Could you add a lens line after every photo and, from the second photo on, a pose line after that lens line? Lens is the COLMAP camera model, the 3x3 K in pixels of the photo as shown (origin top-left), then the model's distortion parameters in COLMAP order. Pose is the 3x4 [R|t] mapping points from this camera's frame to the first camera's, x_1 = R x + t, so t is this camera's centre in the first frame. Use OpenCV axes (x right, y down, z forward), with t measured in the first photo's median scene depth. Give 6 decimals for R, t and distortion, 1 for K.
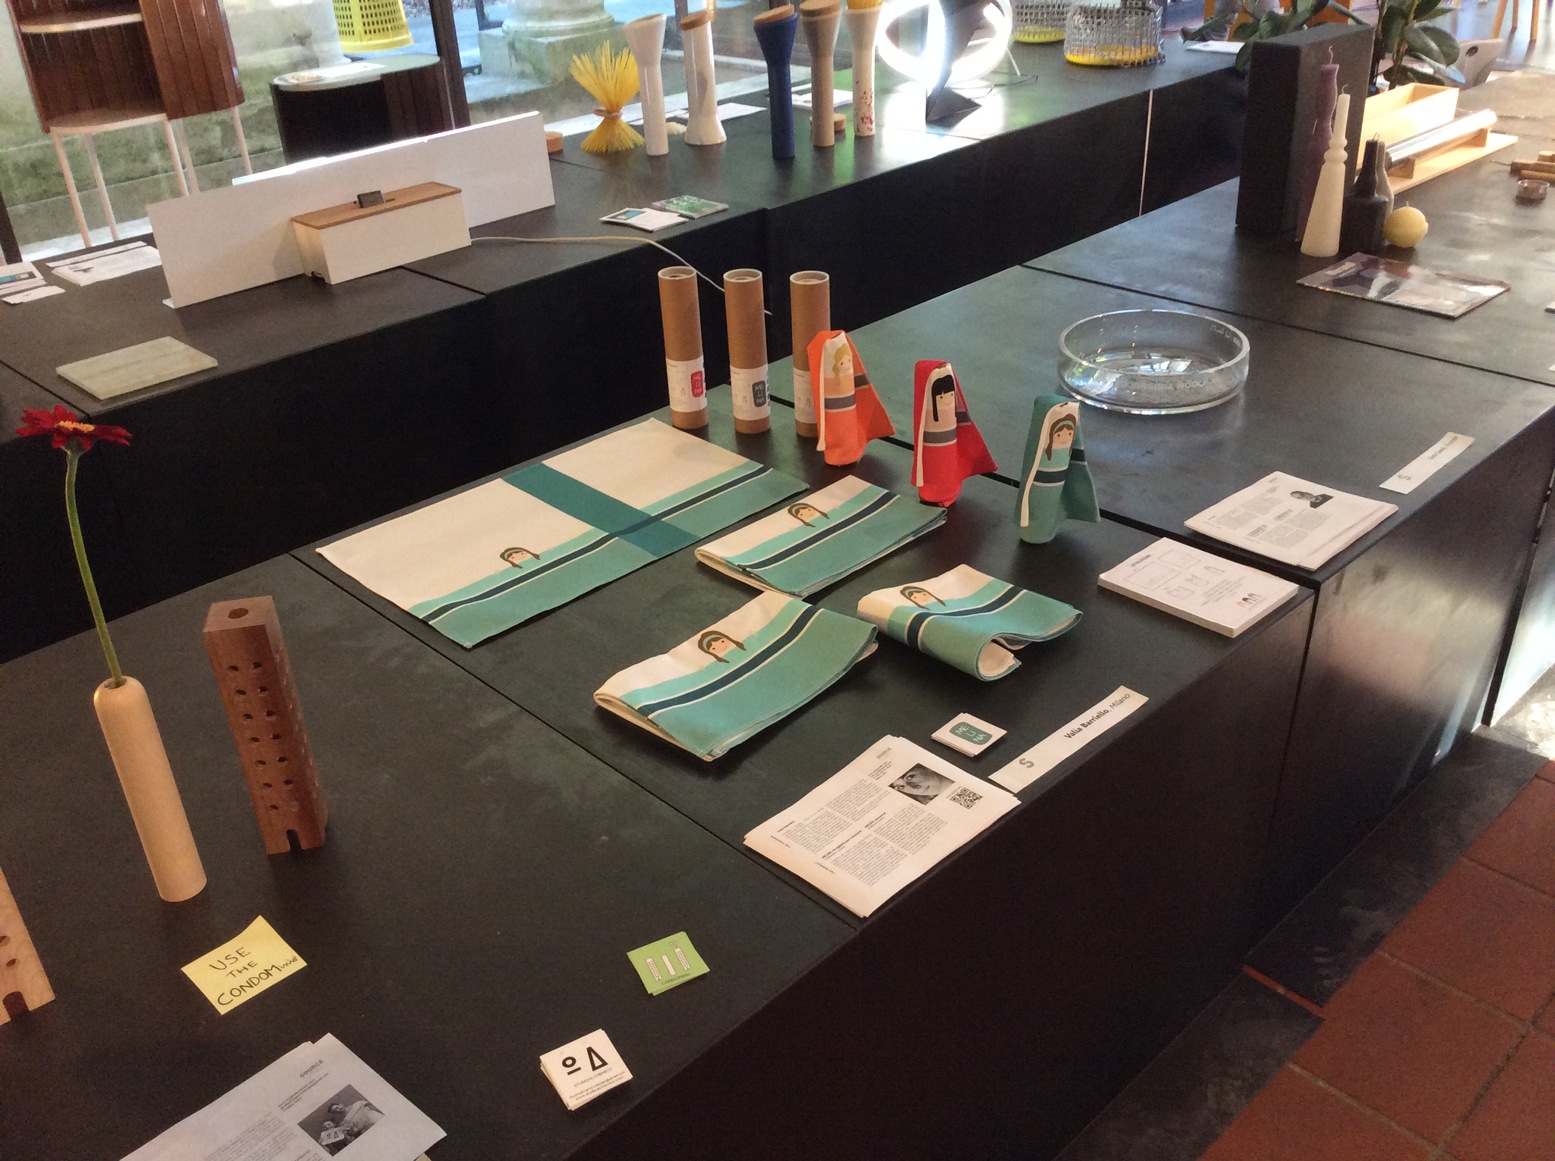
lens RADIAL K [[1414.5, 0, 777.5], [0, 1414.5, 580.5], [0, 0, 1]] dist [0.199162, -0.409681]
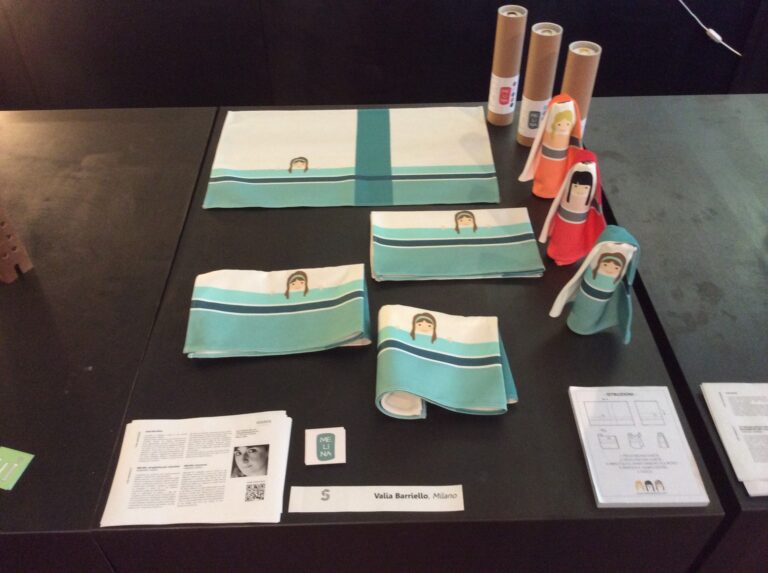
lens RADIAL K [[698.6, 0, 384.0], [0, 698.6, 286.5], [0, 0, 1]] dist [0.199162, -0.409681]
pose [[0.735766, 0.492182, -0.465194, 0.339431], [-0.358512, 0.865825, 0.349021, -0.221387], [0.574558, -0.090020, 0.813498, 0.438508]]
